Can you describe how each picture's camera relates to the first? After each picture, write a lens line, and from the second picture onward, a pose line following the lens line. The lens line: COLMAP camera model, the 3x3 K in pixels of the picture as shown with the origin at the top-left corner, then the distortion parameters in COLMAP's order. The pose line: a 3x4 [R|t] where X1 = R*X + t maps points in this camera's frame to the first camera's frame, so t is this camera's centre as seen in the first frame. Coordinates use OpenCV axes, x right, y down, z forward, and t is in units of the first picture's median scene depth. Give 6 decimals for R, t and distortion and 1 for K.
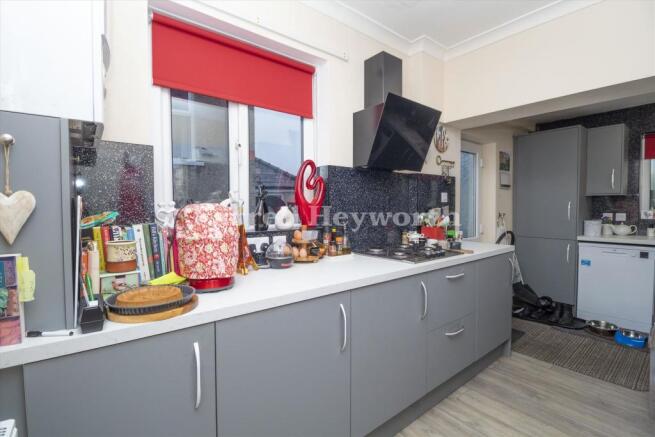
lens RADIAL K [[314.1, 0, 327.5], [0, 314.1, 218.5], [0, 0, 1]] dist [-0.002794, -0.001035]
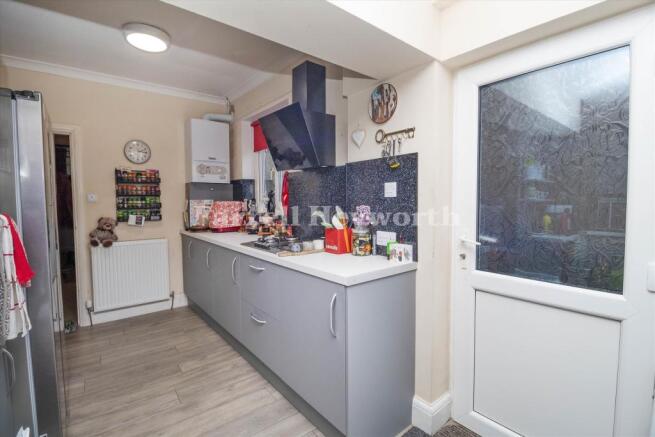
lens RADIAL K [[314.1, 0, 327.5], [0, 314.1, 218.5], [0, 0, 1]] dist [-0.002794, -0.001035]
pose [[-0.023510, 0.062130, -0.997791, 1.060094], [-0.030460, 0.997559, 0.062833, -0.045477], [0.999259, 0.031870, -0.021560, 0.907945]]
